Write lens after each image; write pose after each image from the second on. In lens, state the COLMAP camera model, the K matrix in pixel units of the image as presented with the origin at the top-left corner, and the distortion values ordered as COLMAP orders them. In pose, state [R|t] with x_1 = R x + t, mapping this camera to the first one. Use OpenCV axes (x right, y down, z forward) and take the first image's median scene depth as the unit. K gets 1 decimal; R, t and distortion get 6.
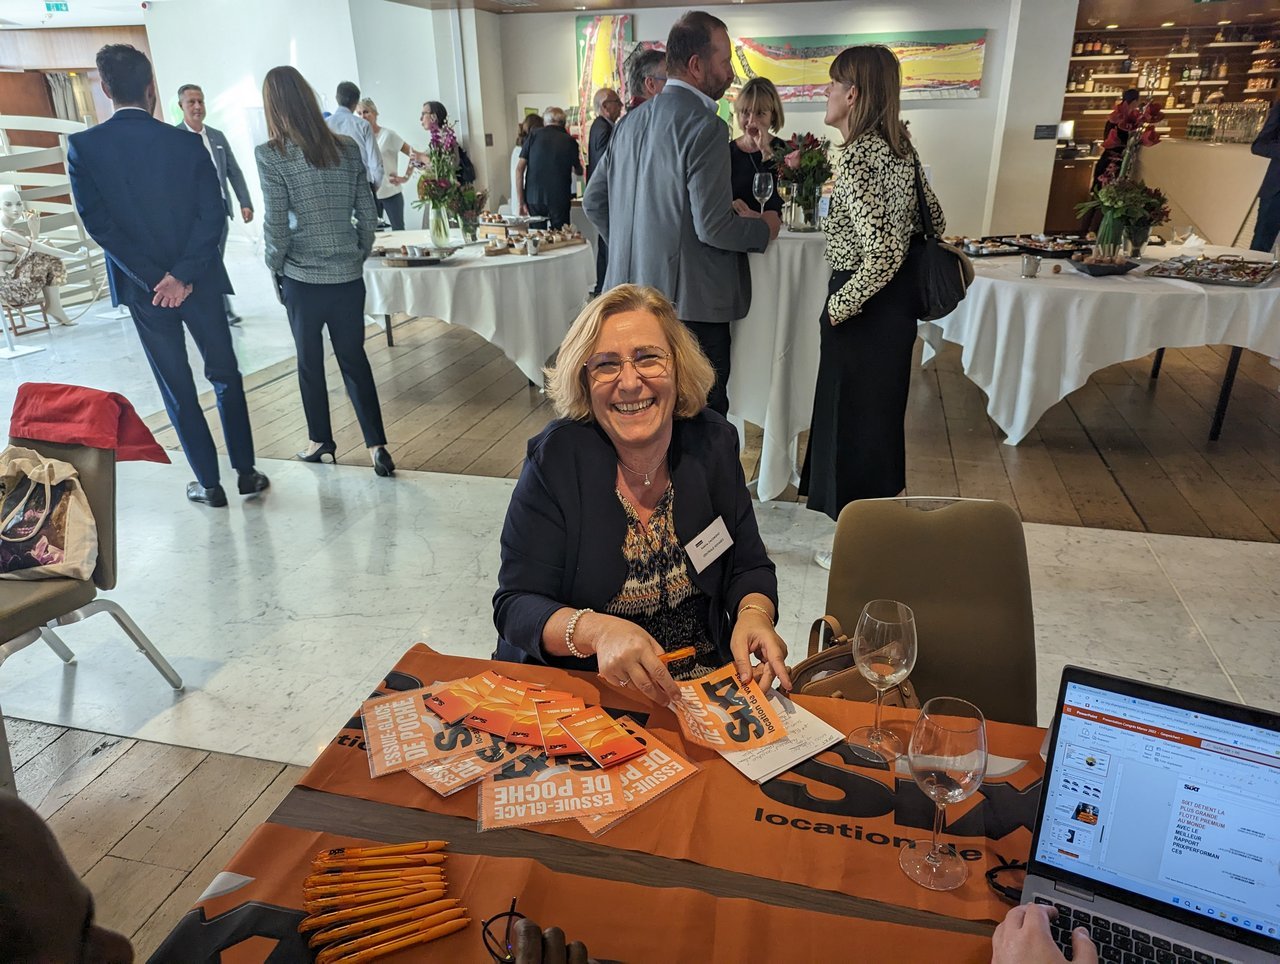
lens RADIAL K [[895.6, 0, 640.5], [0, 895.6, 482.7], [0, 0, 1]] dist [-0.000991, 0.000153]
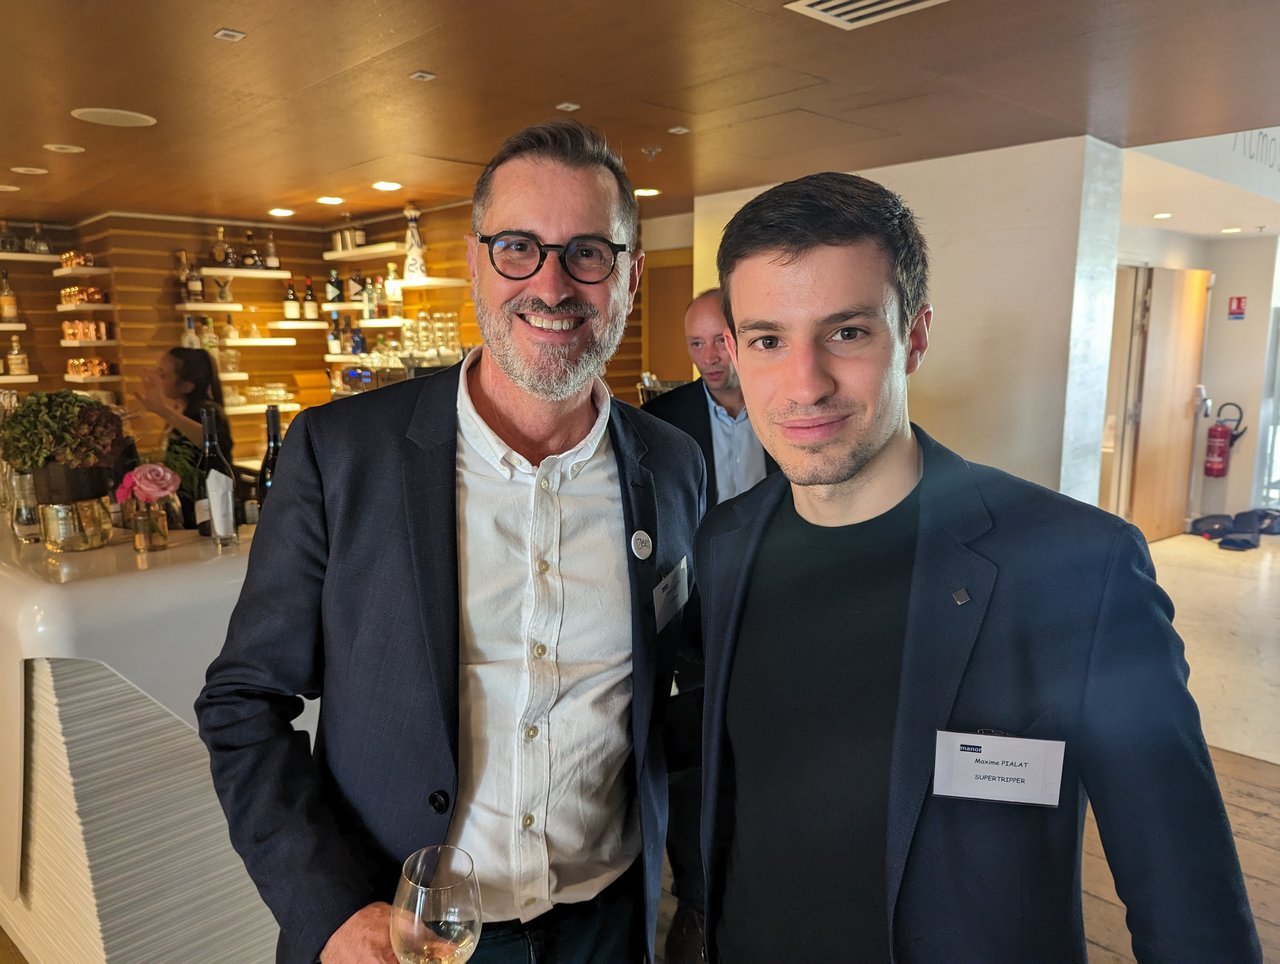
lens RADIAL K [[895.6, 0, 639.2], [0, 895.6, 482.0], [0, 0, 1]] dist [-0.000991, 0.000153]
pose [[0.496269, -0.128672, 0.858580, 0.396066], [0.333920, 0.941168, -0.051961, -0.230393], [-0.801383, 0.312484, 0.510039, 0.508568]]
